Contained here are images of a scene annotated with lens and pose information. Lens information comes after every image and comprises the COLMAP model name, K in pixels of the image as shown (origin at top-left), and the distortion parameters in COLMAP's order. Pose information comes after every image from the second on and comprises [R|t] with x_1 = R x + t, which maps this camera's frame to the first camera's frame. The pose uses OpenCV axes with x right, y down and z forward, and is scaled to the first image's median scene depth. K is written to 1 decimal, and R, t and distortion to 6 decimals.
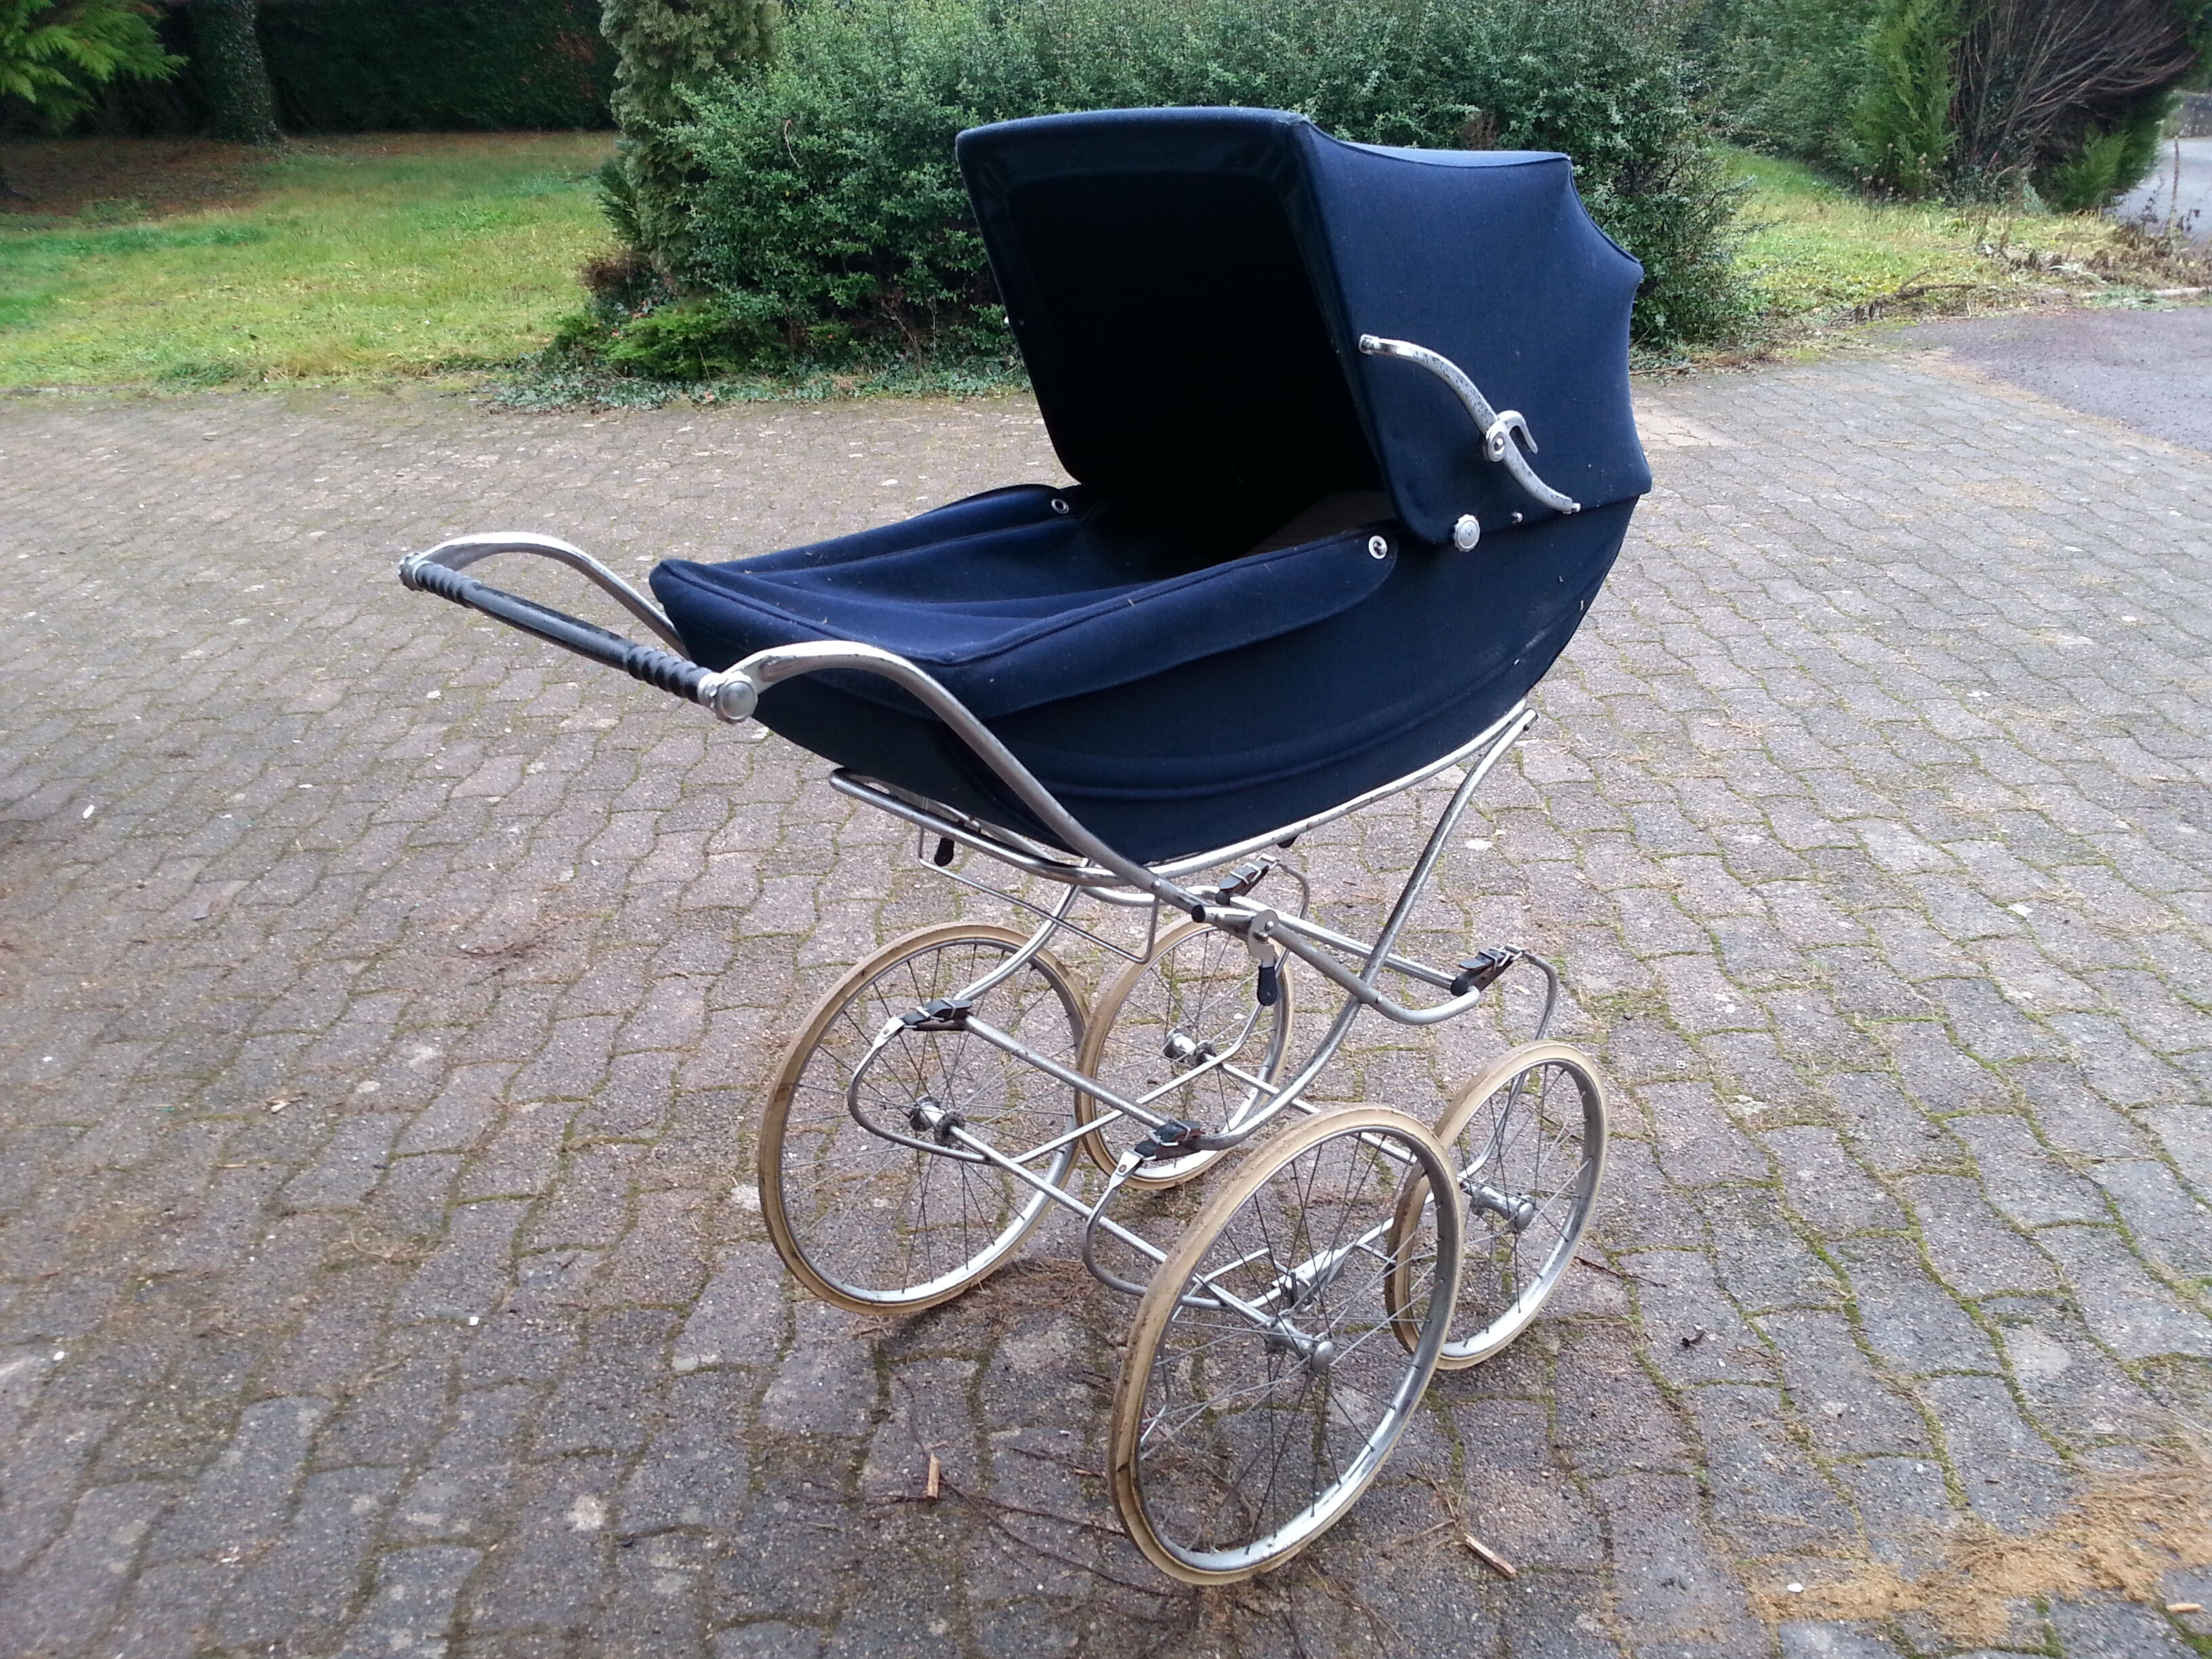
lens RADIAL K [[1809.1, 0, 1122.0], [0, 1809.1, 812.9], [0, 0, 1]] dist [0.009726, -0.052198]
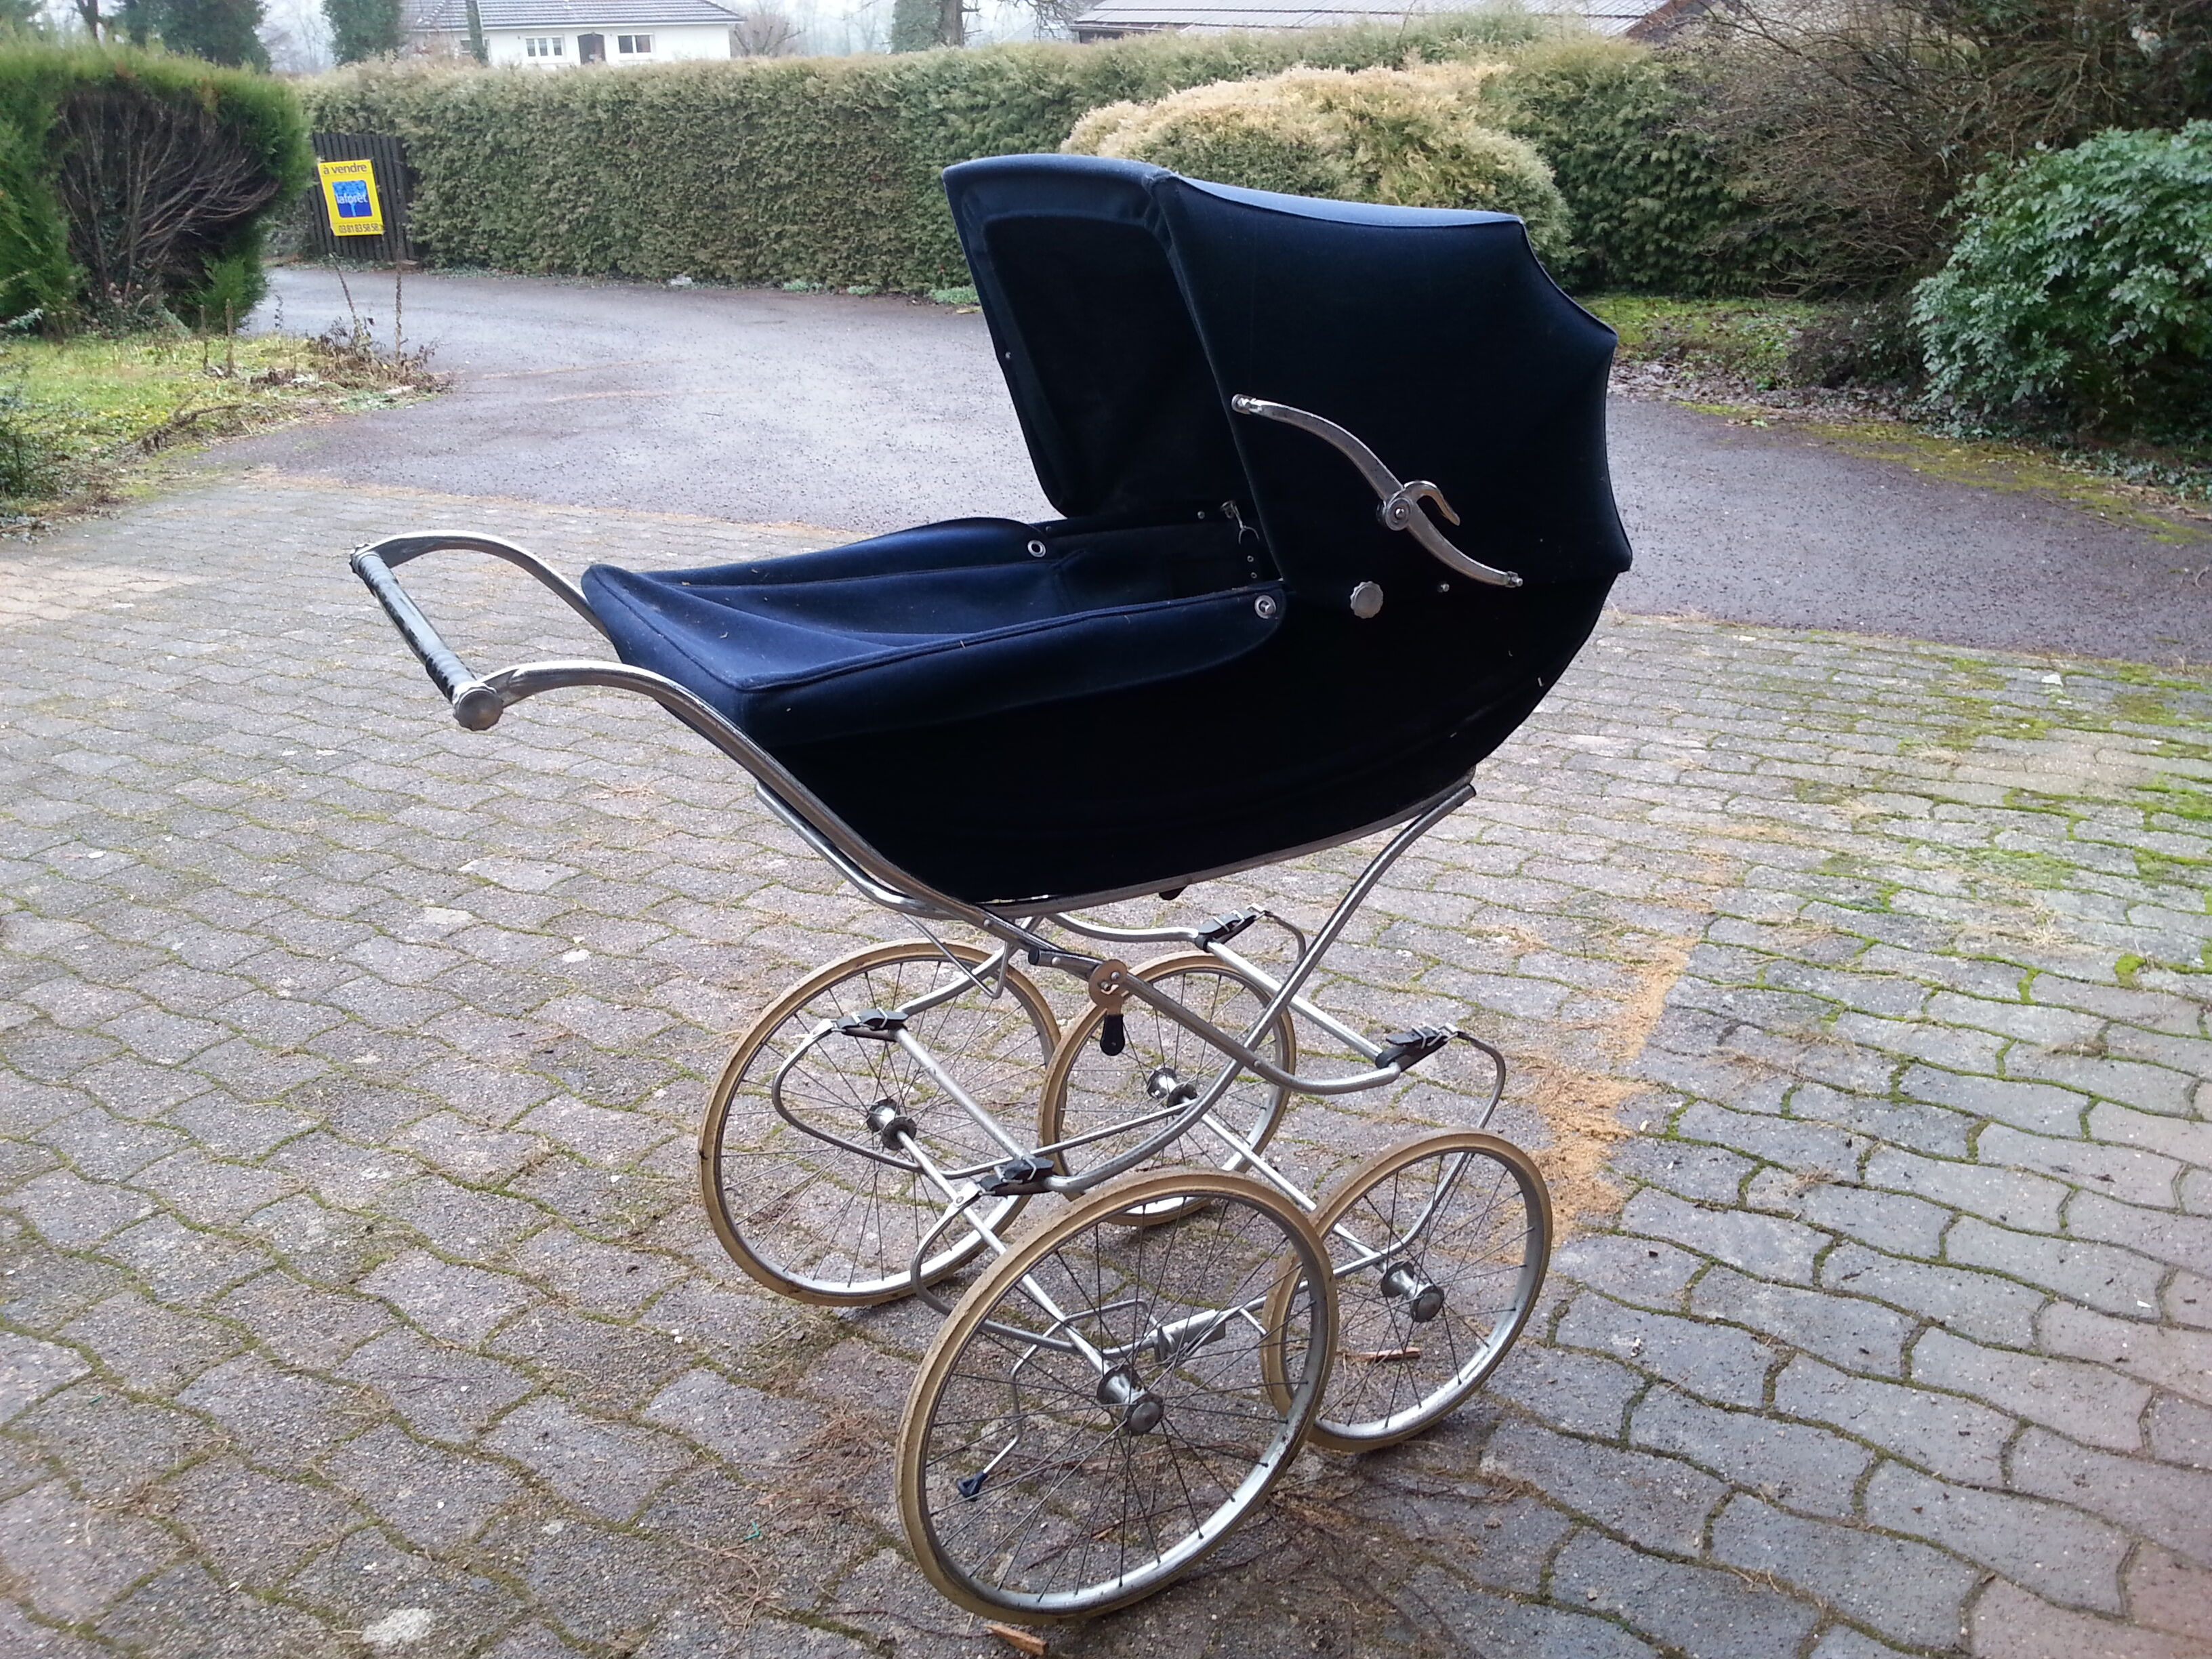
lens RADIAL K [[1809.1, 0, 1113.8], [0, 1809.1, 842.3], [0, 0, 1]] dist [0.009726, -0.052198]
pose [[0.526276, -0.290891, 0.799009, -0.363806], [0.334888, 0.934626, 0.119686, -0.052442], [-0.781590, 0.204591, 0.589287, 0.180761]]
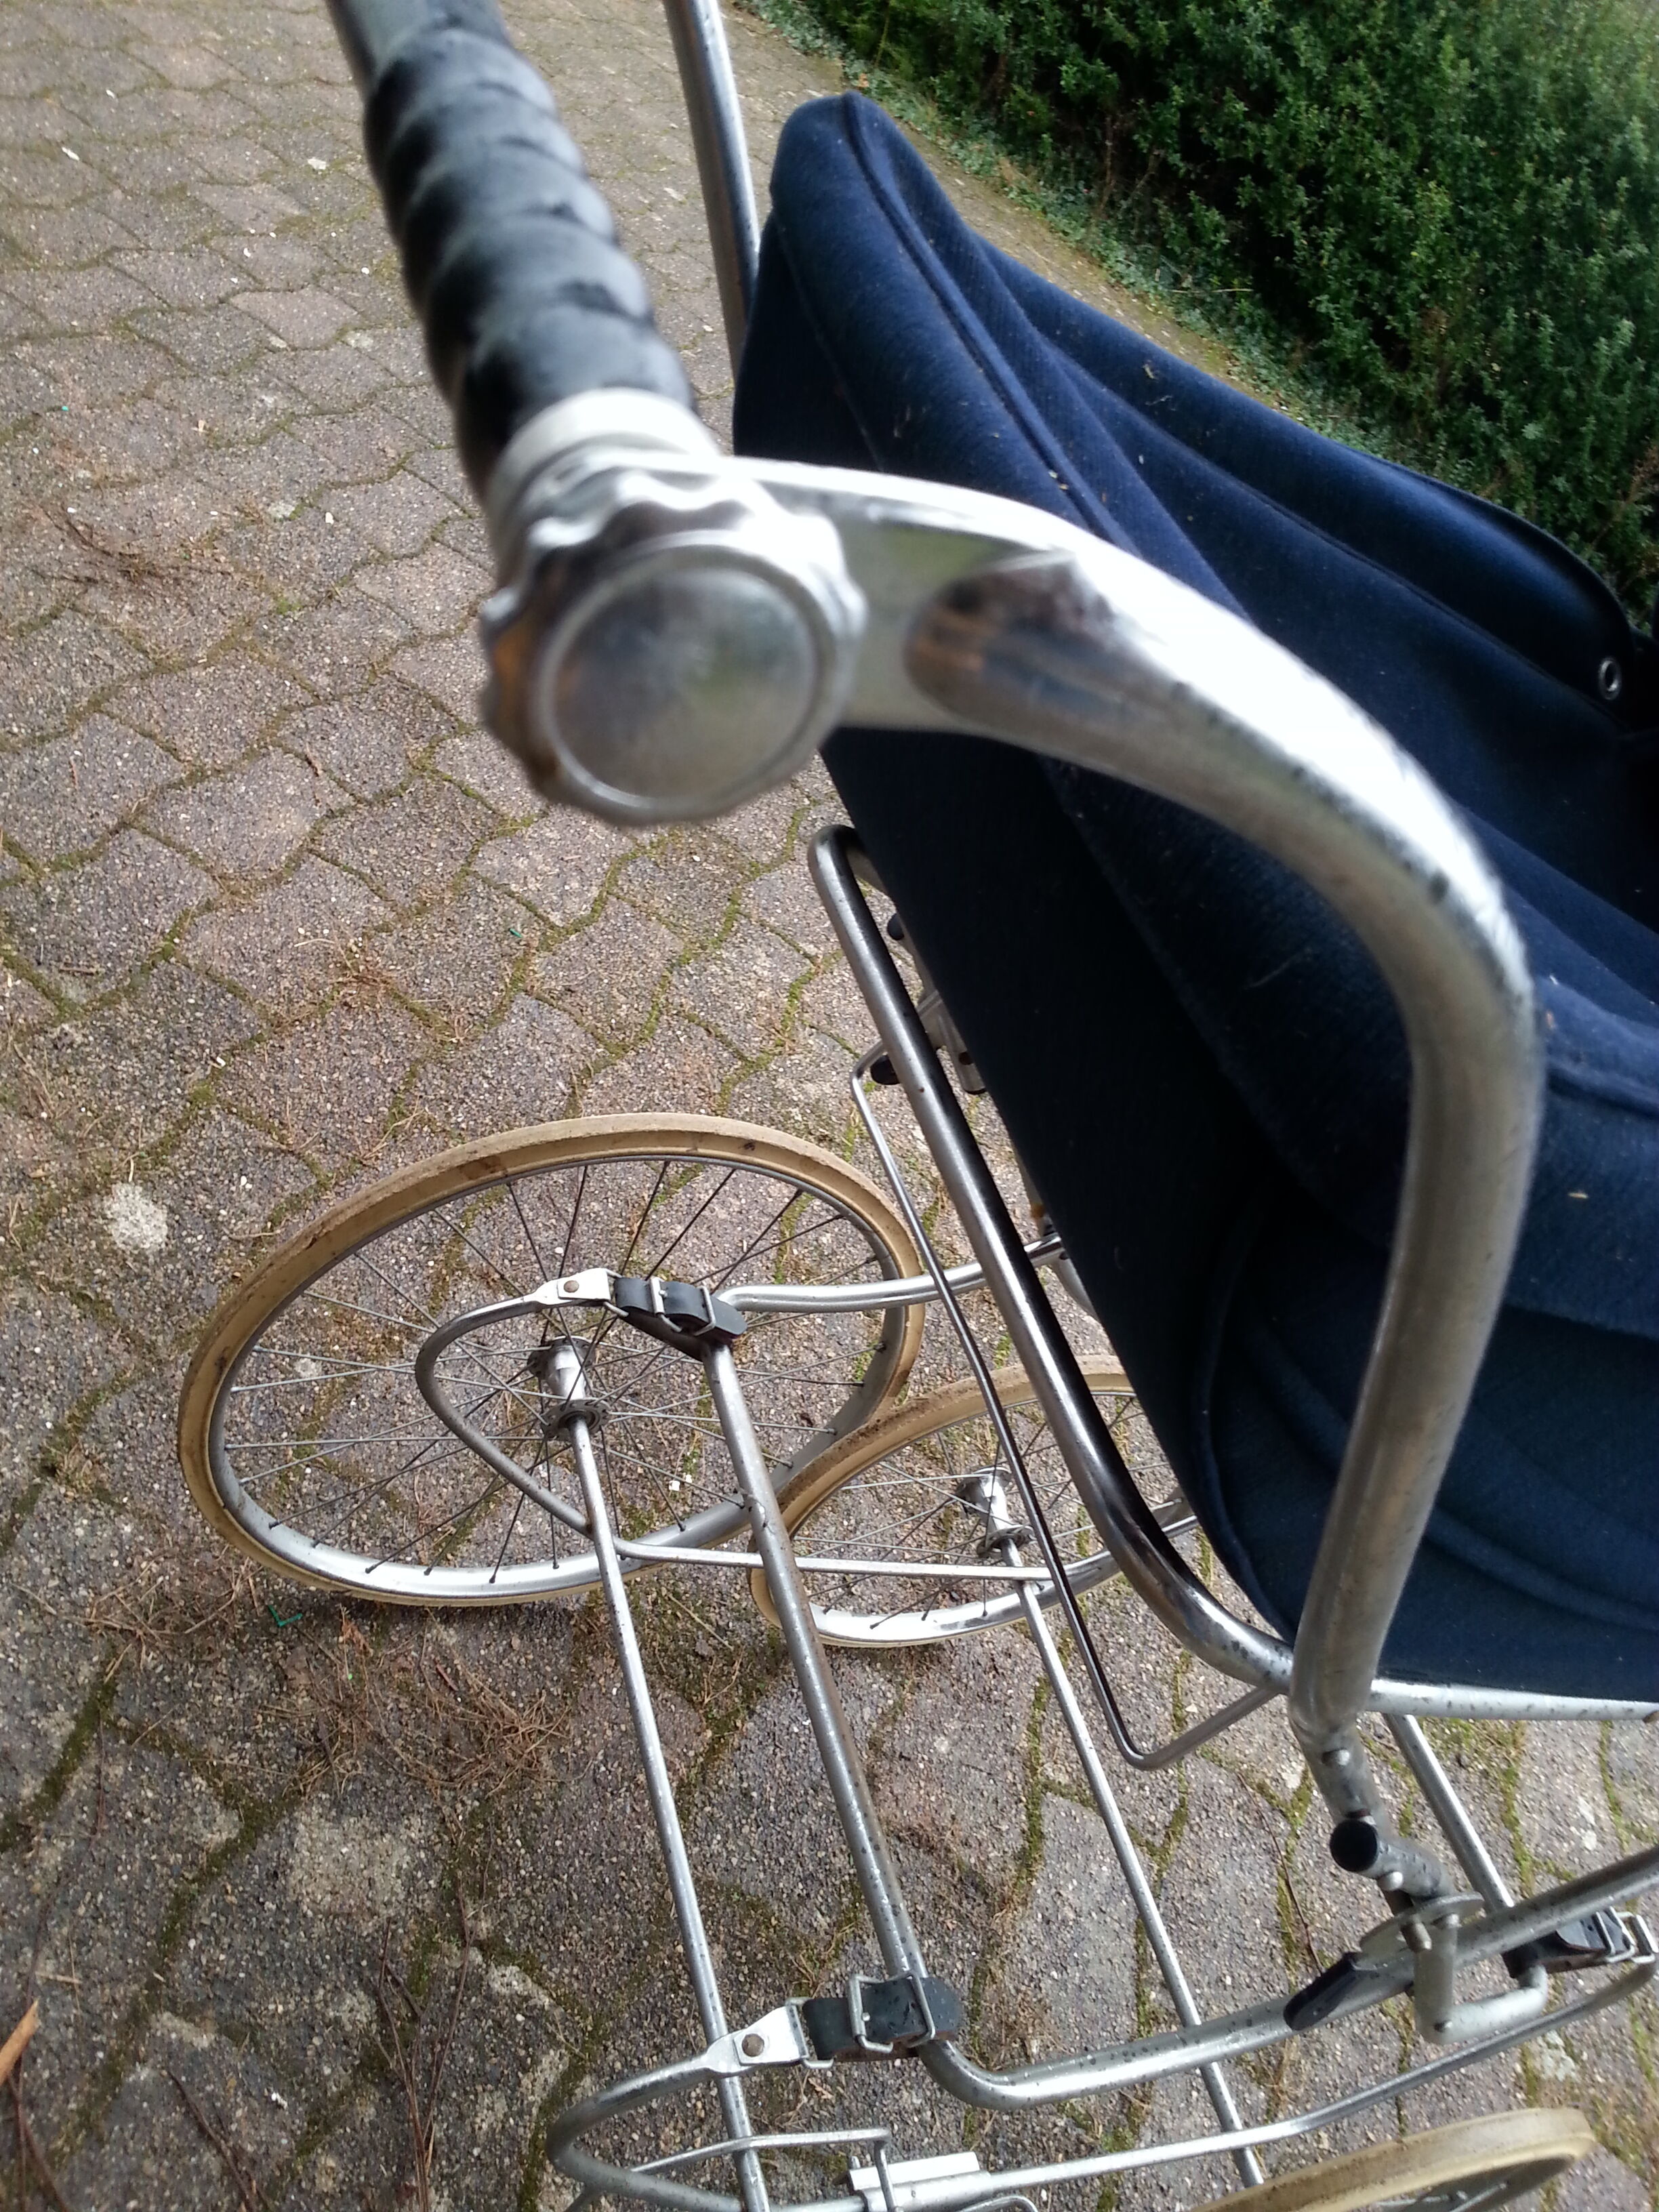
lens RADIAL K [[1809.1, 0, 834.6], [0, 1809.1, 1109.1], [0, 0, 1]] dist [0.009726, -0.052198]
pose [[0.795702, 0.600783, 0.076931, -0.061974], [-0.603626, 0.776098, 0.182504, -0.035783], [0.049939, -0.191657, 0.980191, 0.302873]]
